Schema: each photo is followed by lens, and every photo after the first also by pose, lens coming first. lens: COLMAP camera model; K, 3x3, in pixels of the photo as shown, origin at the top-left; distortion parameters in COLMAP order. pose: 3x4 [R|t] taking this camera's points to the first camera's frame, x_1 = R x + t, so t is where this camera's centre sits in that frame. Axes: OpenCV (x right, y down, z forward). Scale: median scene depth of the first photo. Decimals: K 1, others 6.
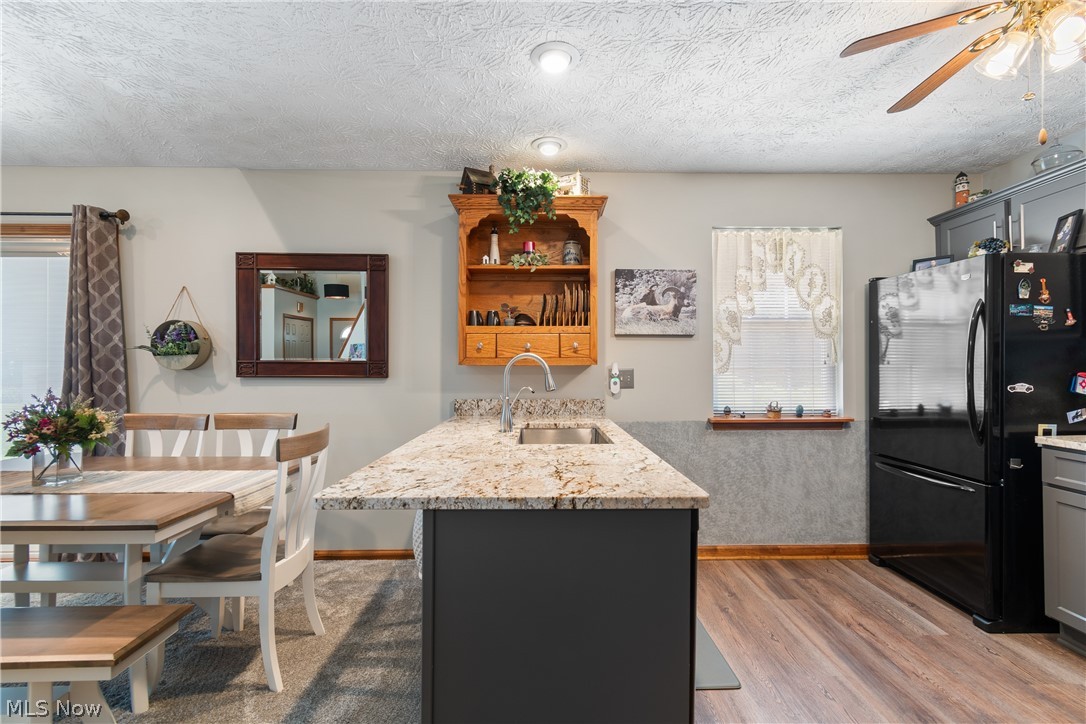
lens RADIAL K [[481.4, 0, 555.2], [0, 481.4, 363.4], [0, 0, 1]] dist [0.000654, -0.000887]
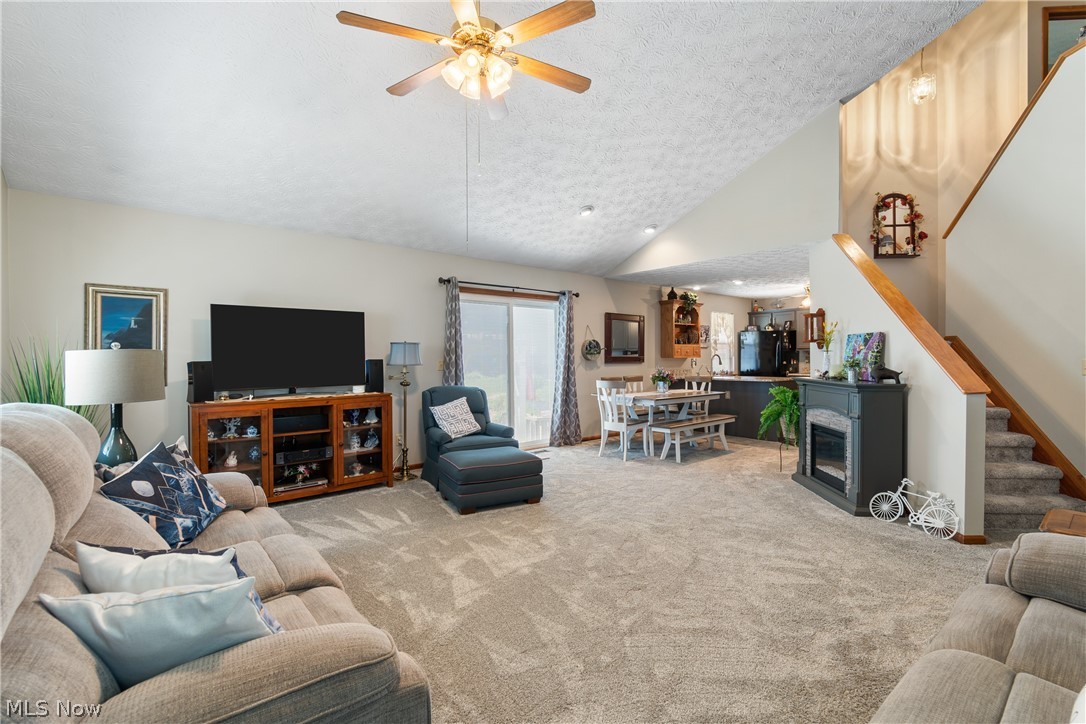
lens RADIAL K [[481.4, 0, 549.6], [0, 481.4, 359.3], [0, 0, 1]] dist [0.000267, -0.000679]
pose [[0.780170, -0.006068, 0.625539, -2.378499], [0.001376, 0.999967, 0.007984, -0.010849], [-0.625566, -0.005368, 0.780152, -0.725861]]
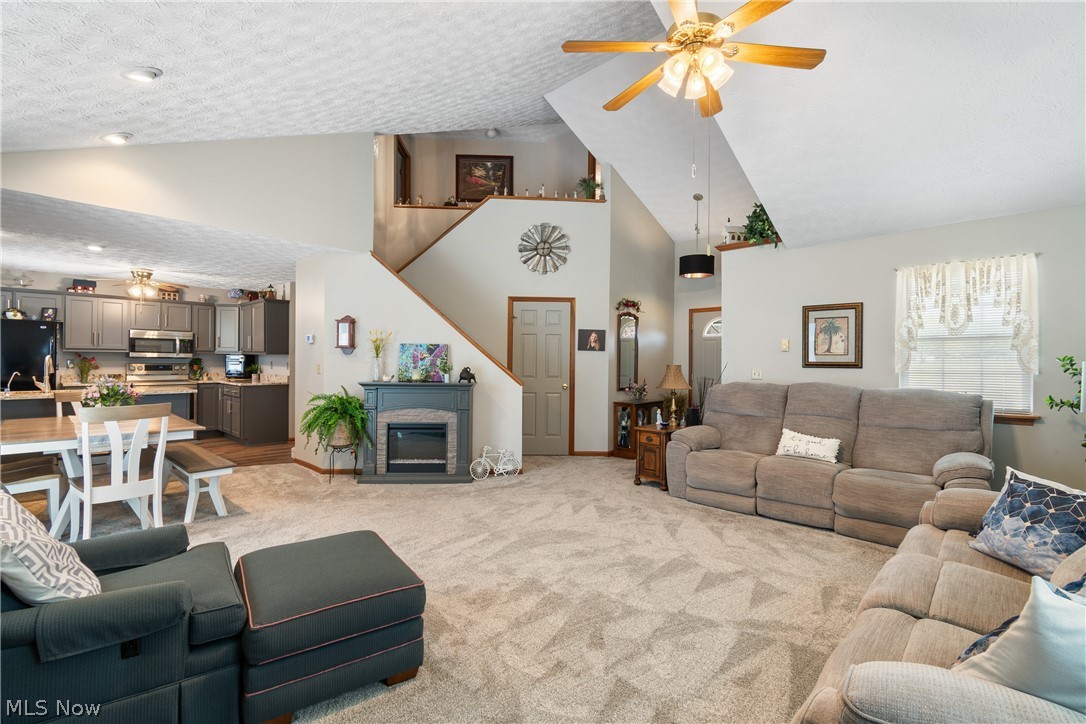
lens RADIAL K [[481.4, 0, 555.2], [0, 481.4, 363.4], [0, 0, 1]] dist [0.000654, -0.000887]
pose [[-0.716356, -0.007239, 0.697698, -2.345913], [-0.011315, 0.999935, -0.001243, -0.006768], [-0.697643, -0.008785, -0.716391, 0.715166]]
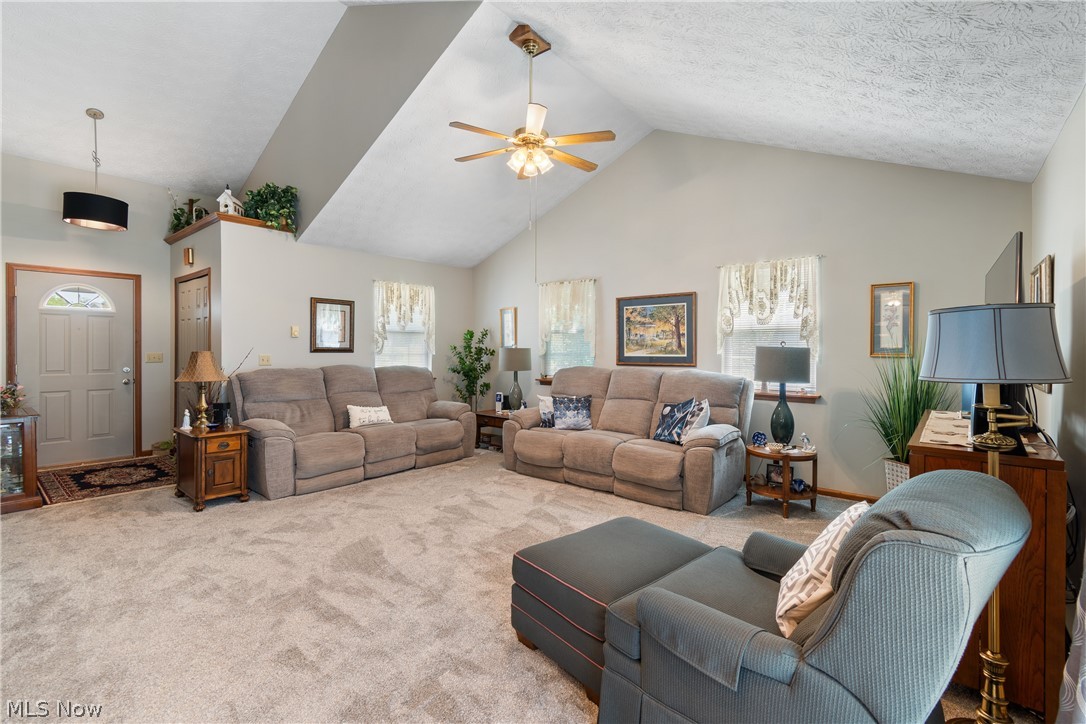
lens RADIAL K [[483.4, 0, 553.3], [0, 483.4, 354.8], [0, 0, 1]] dist [0.001000, -0.000334]
pose [[-0.651875, 0.004897, -0.758311, -1.059407], [-0.000572, 0.999976, 0.006950, -0.009131], [0.758326, 0.004965, -0.651856, 0.839581]]
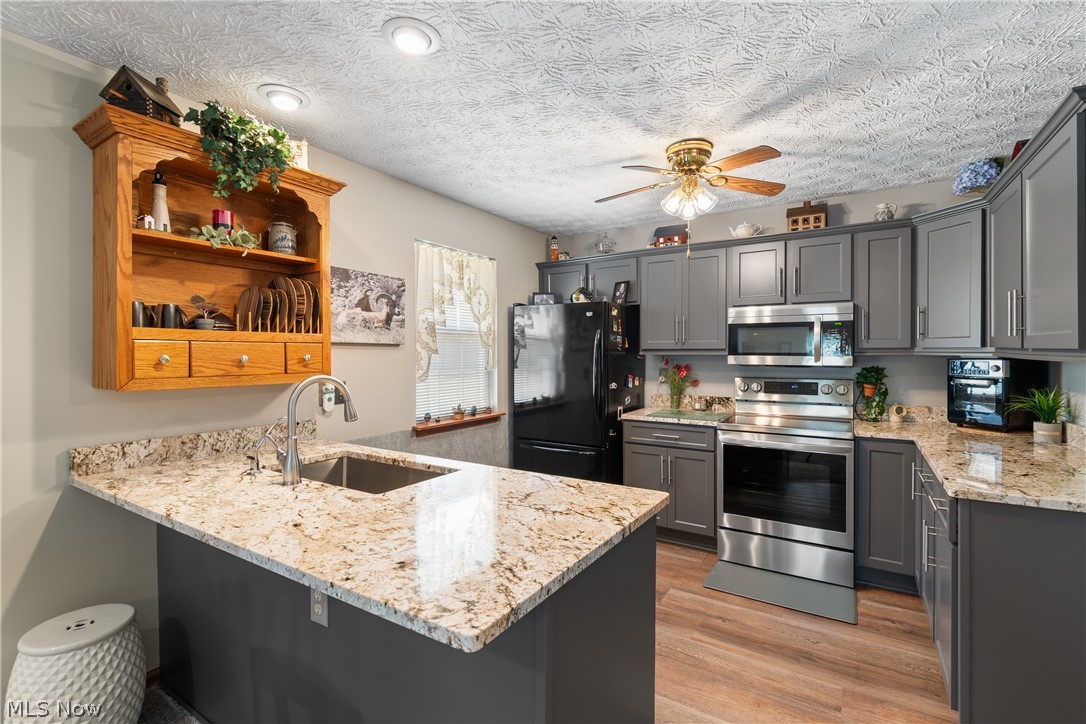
lens RADIAL K [[483.4, 0, 553.3], [0, 483.4, 354.8], [0, 0, 1]] dist [0.001000, -0.000334]
pose [[0.551160, -0.001330, 0.834399, -0.372137], [-0.005174, 0.999974, 0.005011, -0.044654], [-0.834384, -0.007079, 0.551138, 0.194649]]
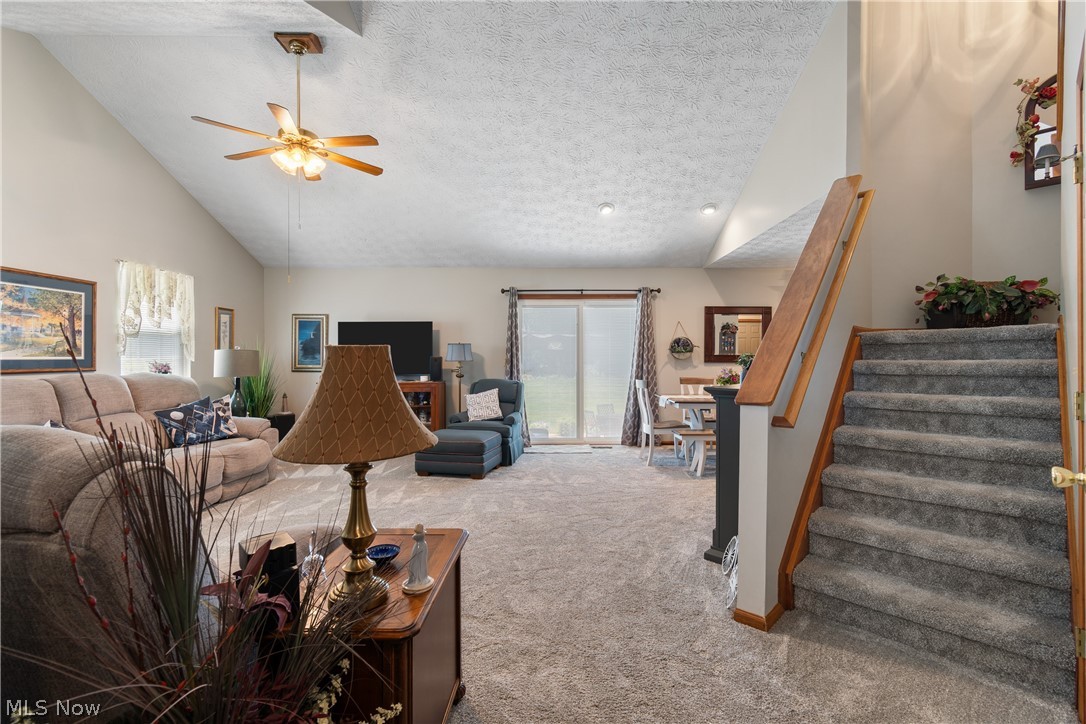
lens RADIAL K [[476.2, 0, 551.8], [0, 476.2, 361.3], [0, 0, 1]] dist [-0.002971, -0.001160]
pose [[0.999578, -0.000463, -0.029052, -1.278141], [0.000727, 0.999958, 0.009089, 0.003286], [0.029047, -0.009106, 0.999537, -1.197458]]
